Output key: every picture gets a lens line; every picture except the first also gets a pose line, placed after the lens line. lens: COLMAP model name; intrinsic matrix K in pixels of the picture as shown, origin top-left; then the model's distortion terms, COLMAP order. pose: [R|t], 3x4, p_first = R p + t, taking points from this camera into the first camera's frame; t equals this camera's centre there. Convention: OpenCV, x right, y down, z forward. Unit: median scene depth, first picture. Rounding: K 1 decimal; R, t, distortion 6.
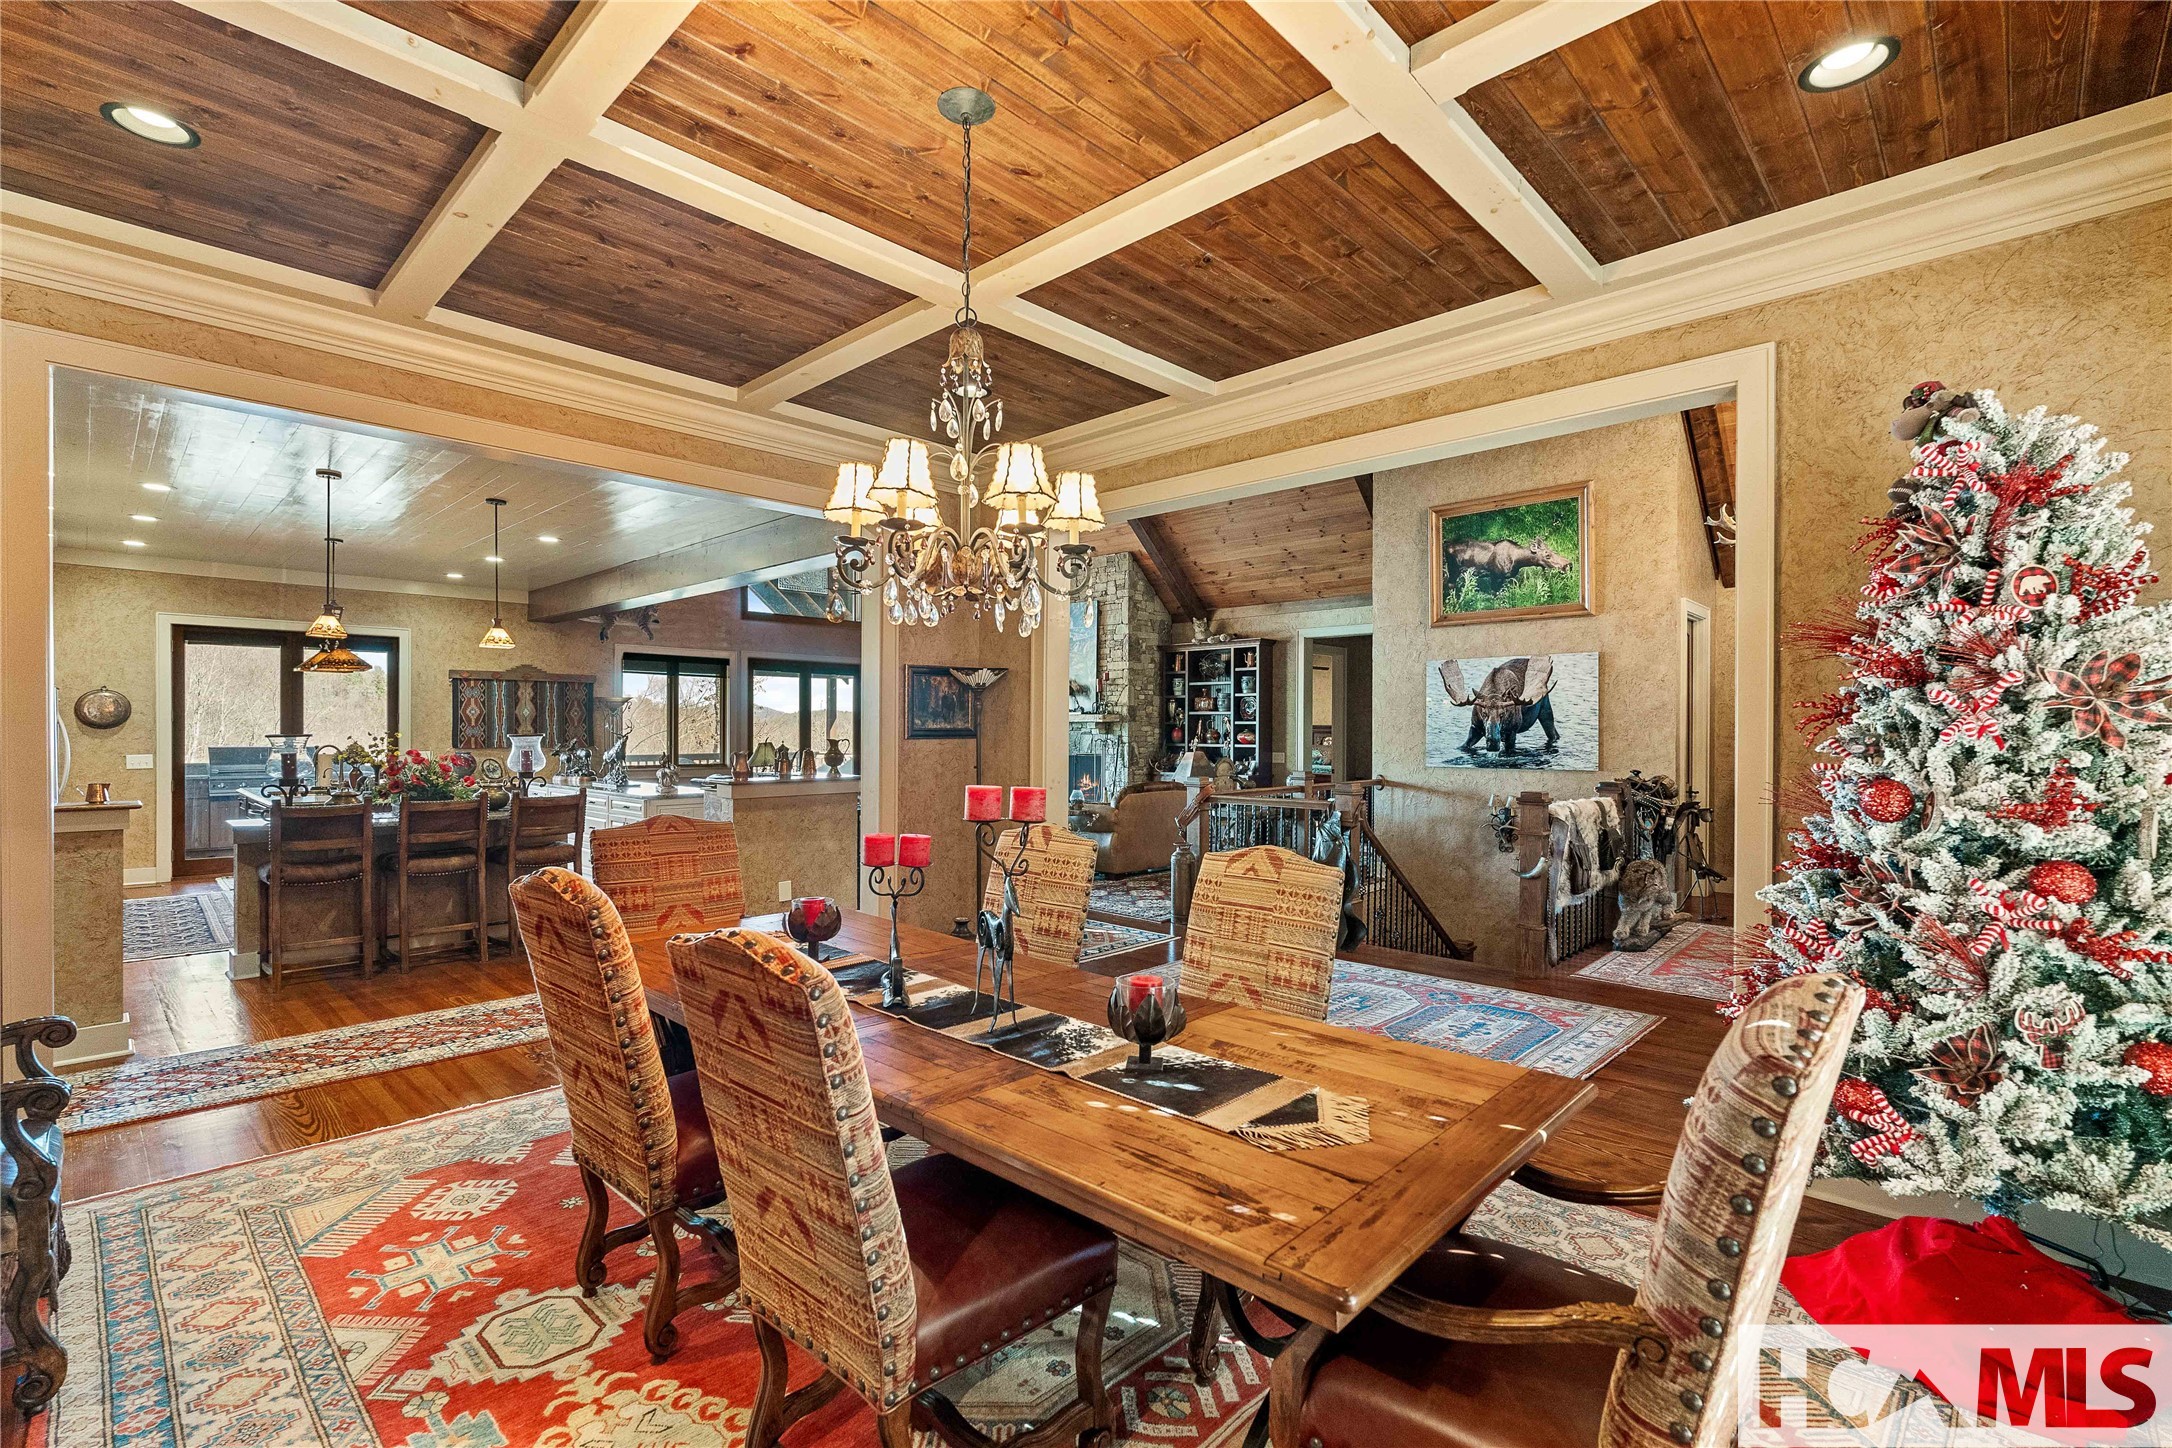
lens RADIAL K [[968.3, 0, 1098.5], [0, 968.3, 732.0], [0, 0, 1]] dist [-0.000403, -0.000348]
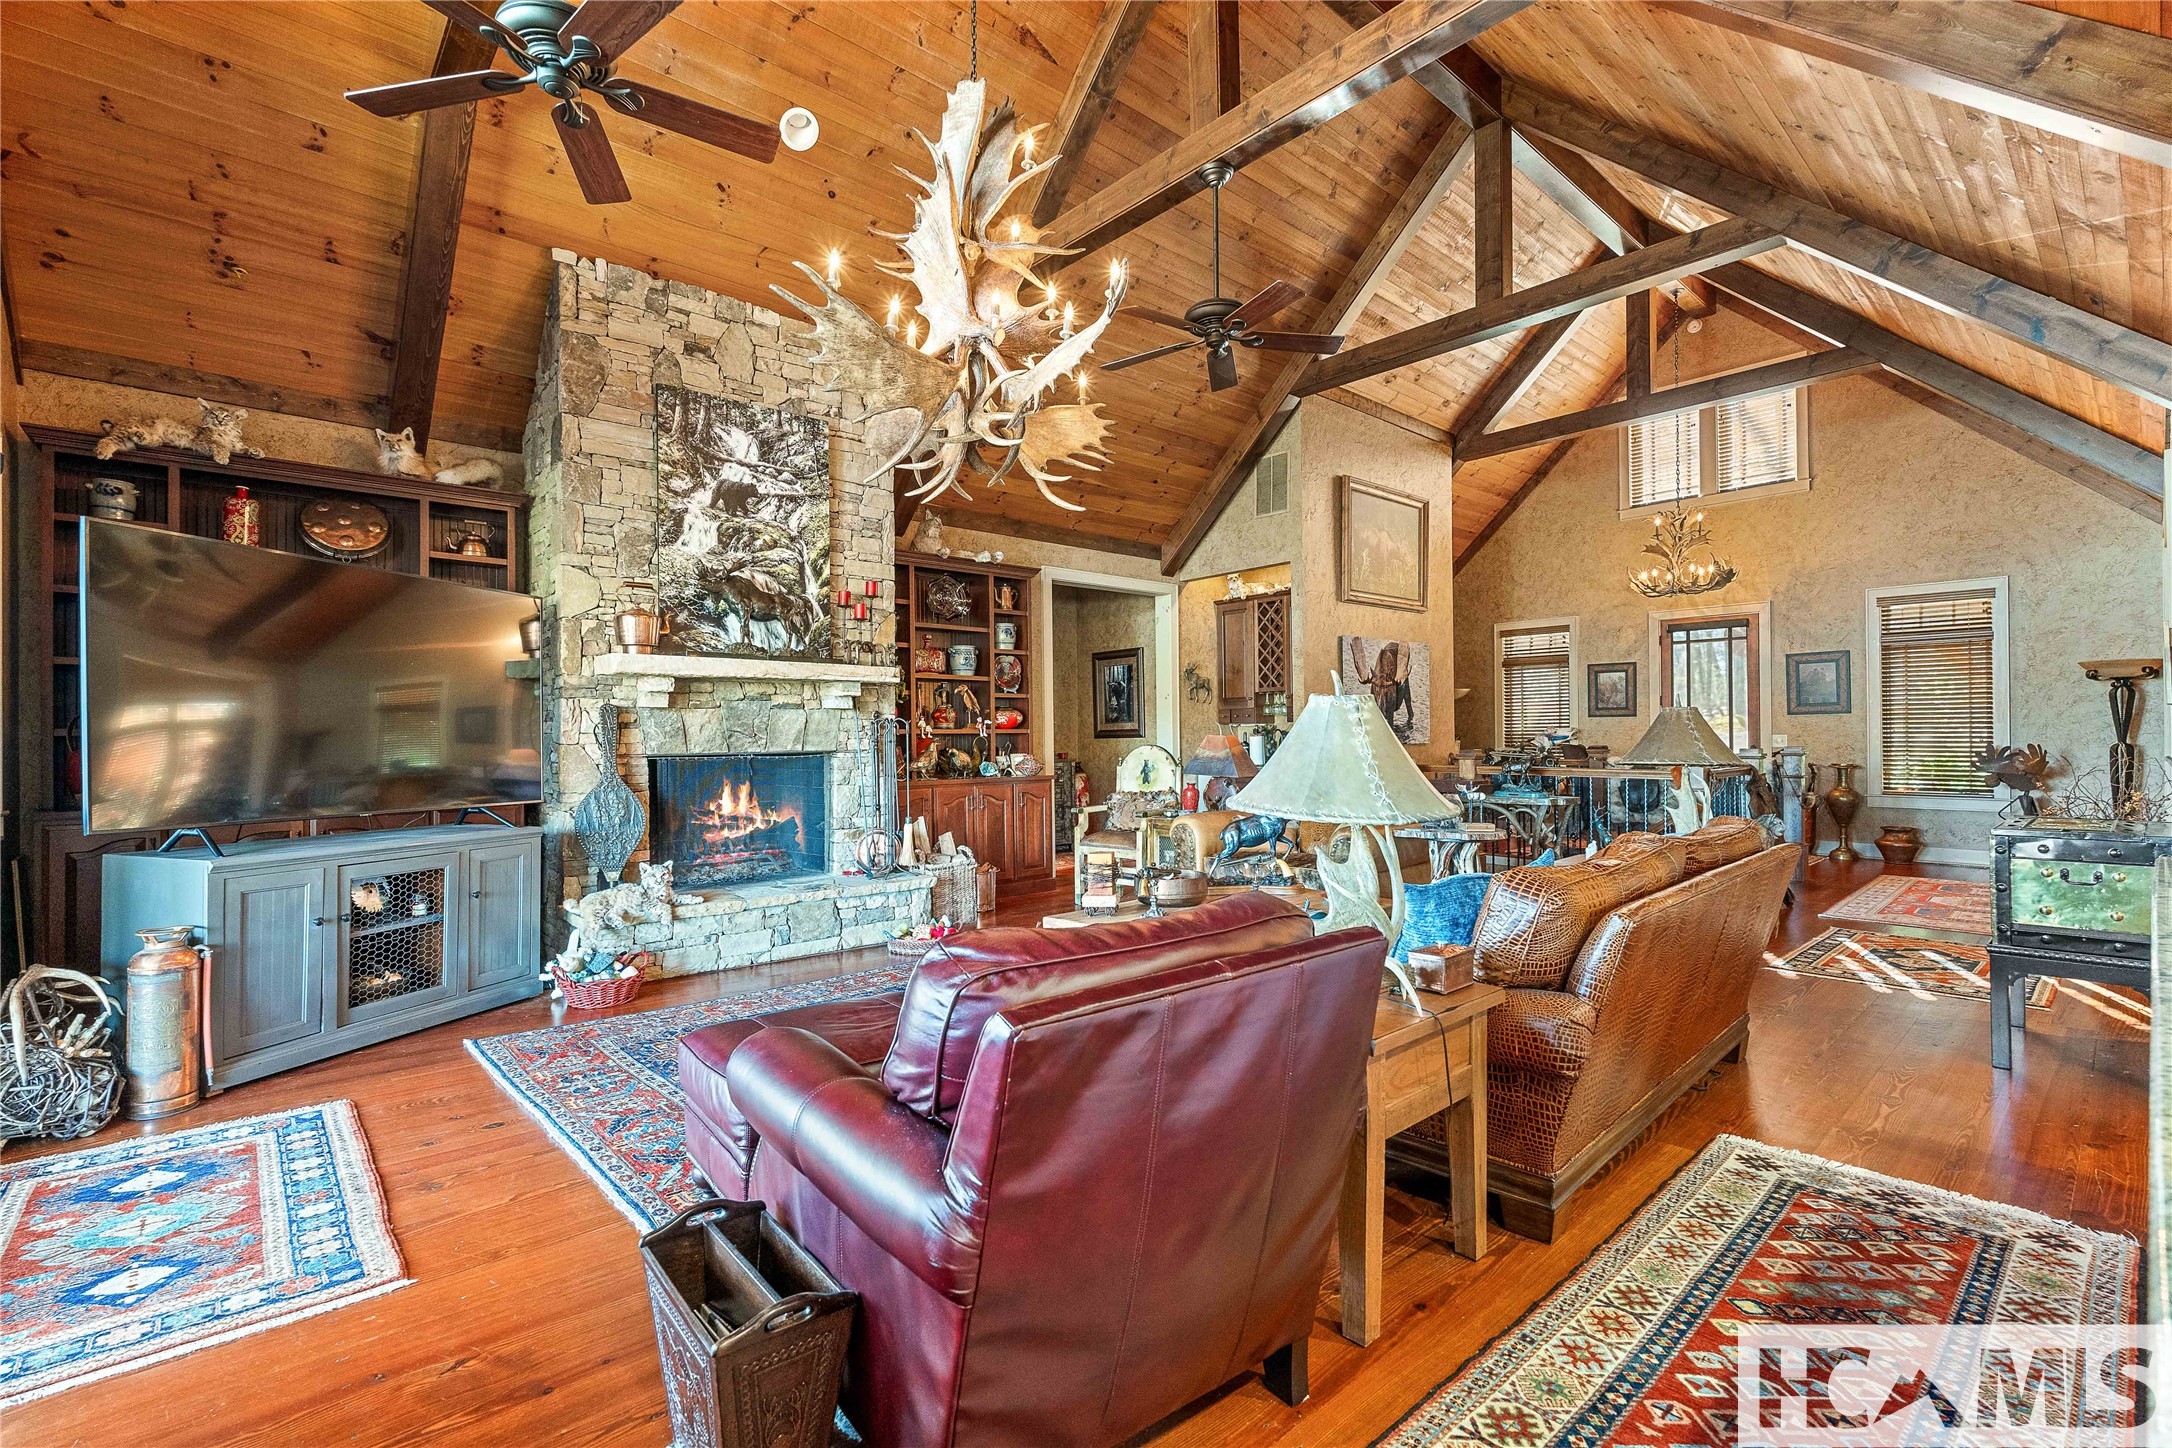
lens RADIAL K [[968.3, 0, 1095.1], [0, 968.3, 732.3], [0, 0, 1]] dist [-0.000403, -0.000348]
pose [[0.067966, 0.000428, 0.997688, -0.559823], [0.008903, 0.999960, -0.001036, 0.019081], [-0.997648, 0.008953, 0.067959, 1.027491]]
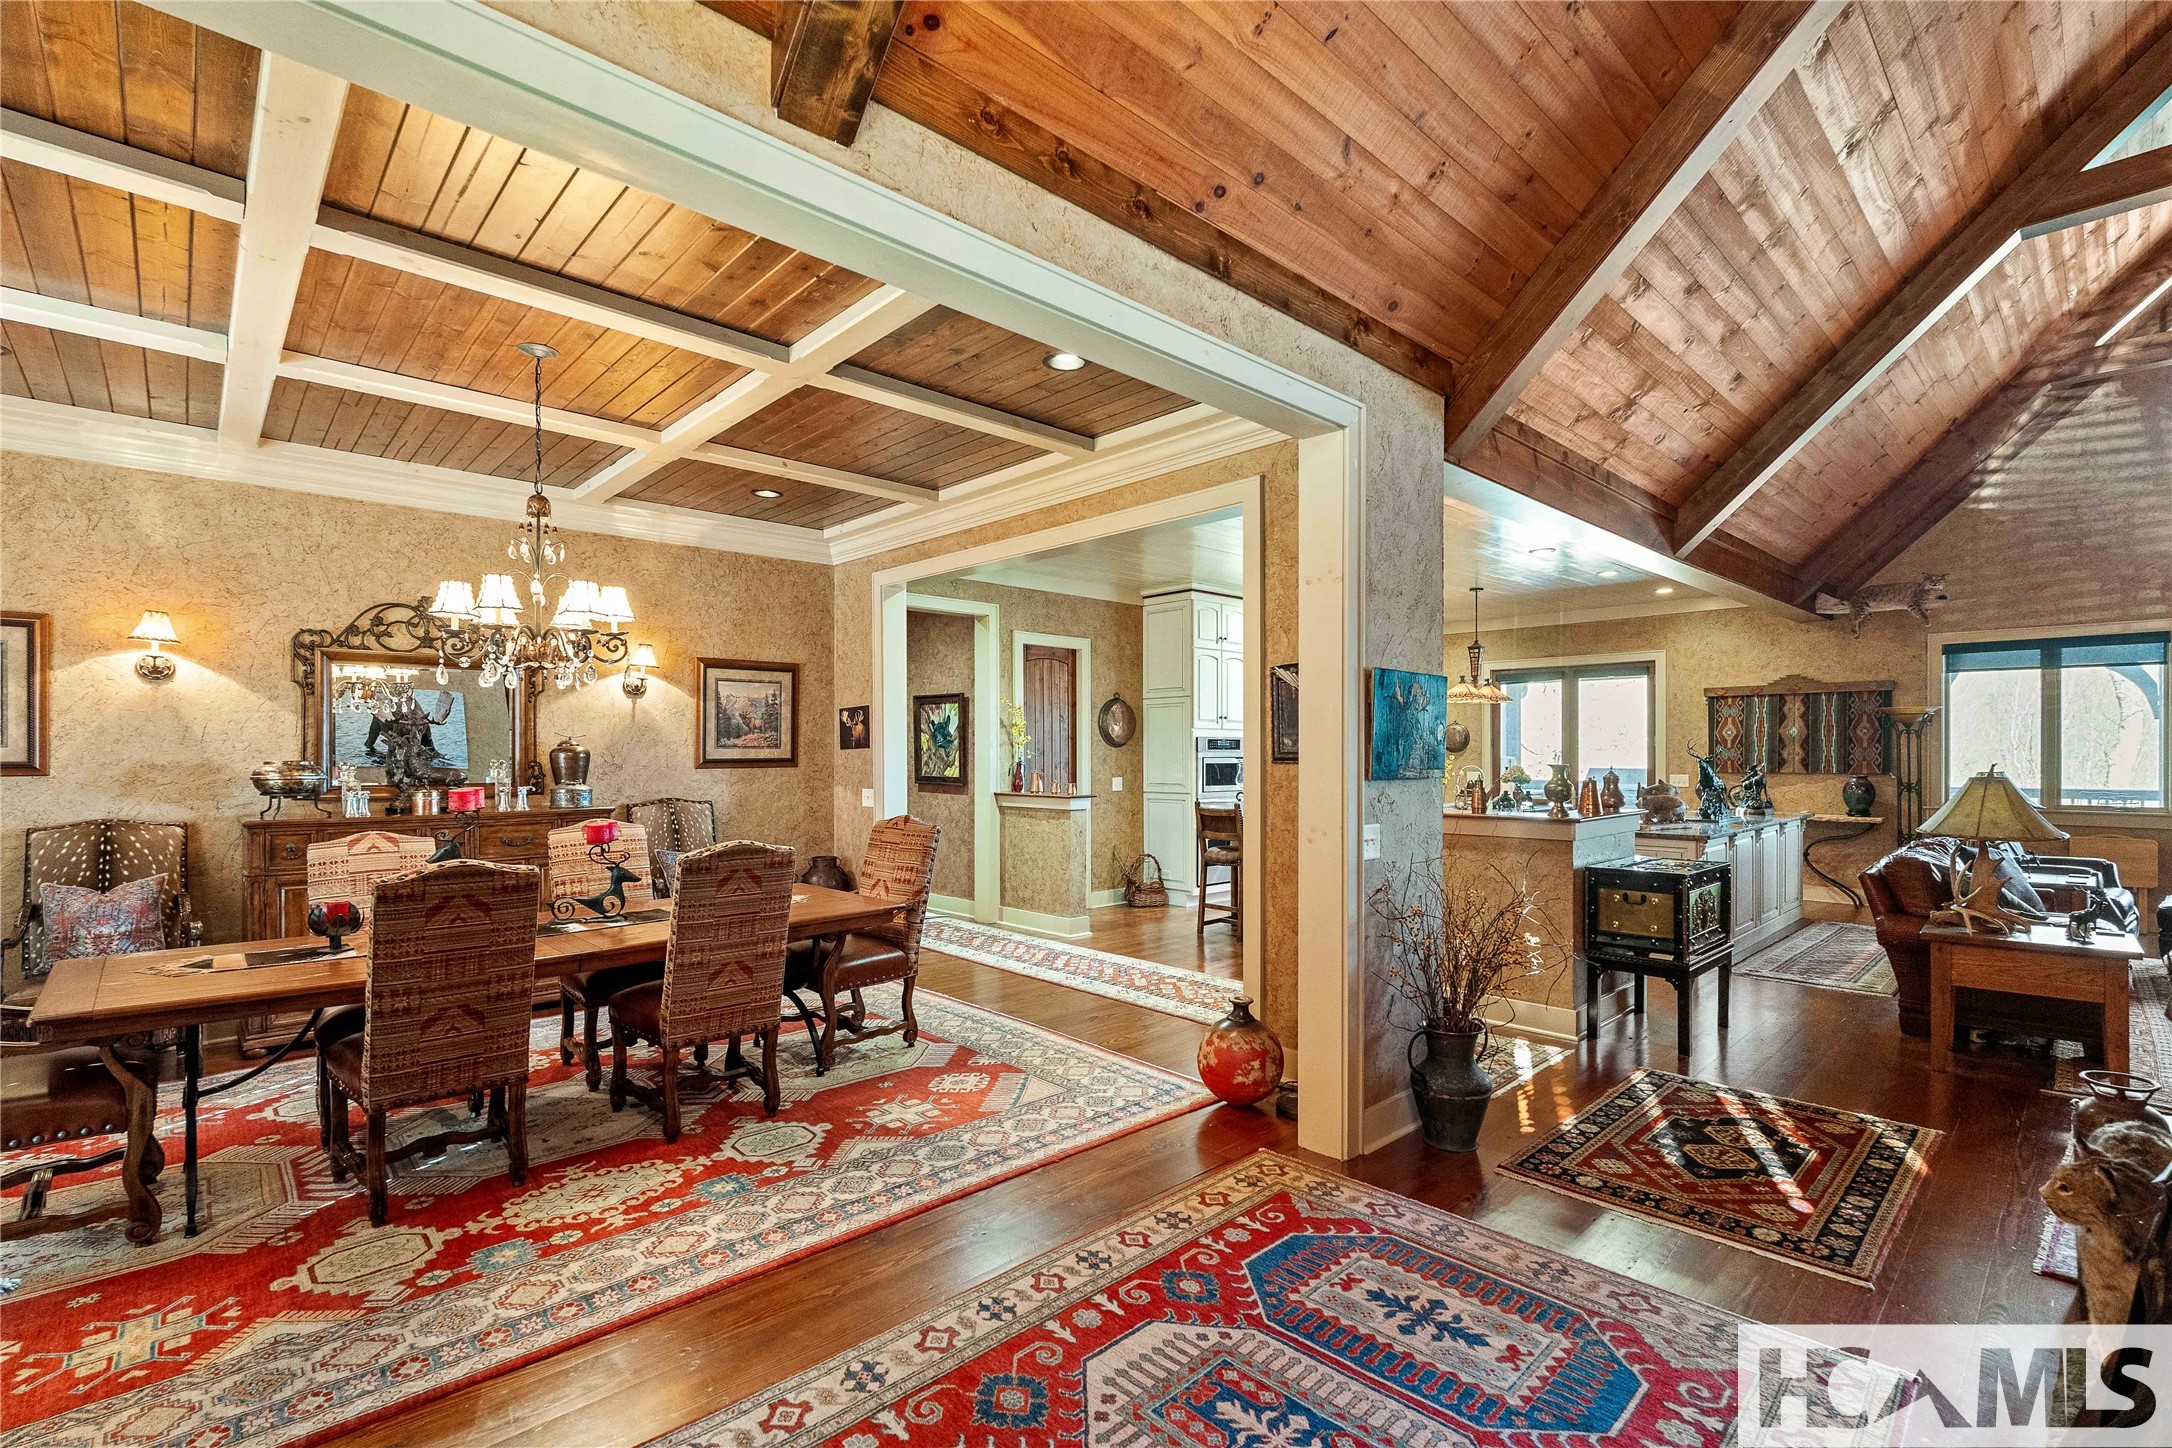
lens RADIAL K [[968.3, 0, 1081.0], [0, 968.3, 749.0], [0, 0, 1]] dist [-0.000403, -0.000348]
pose [[-0.050981, -0.006006, -0.998682, 0.298370], [-0.000528, 0.999982, -0.005987, 0.000686], [0.998699, 0.000222, -0.050983, 0.442055]]
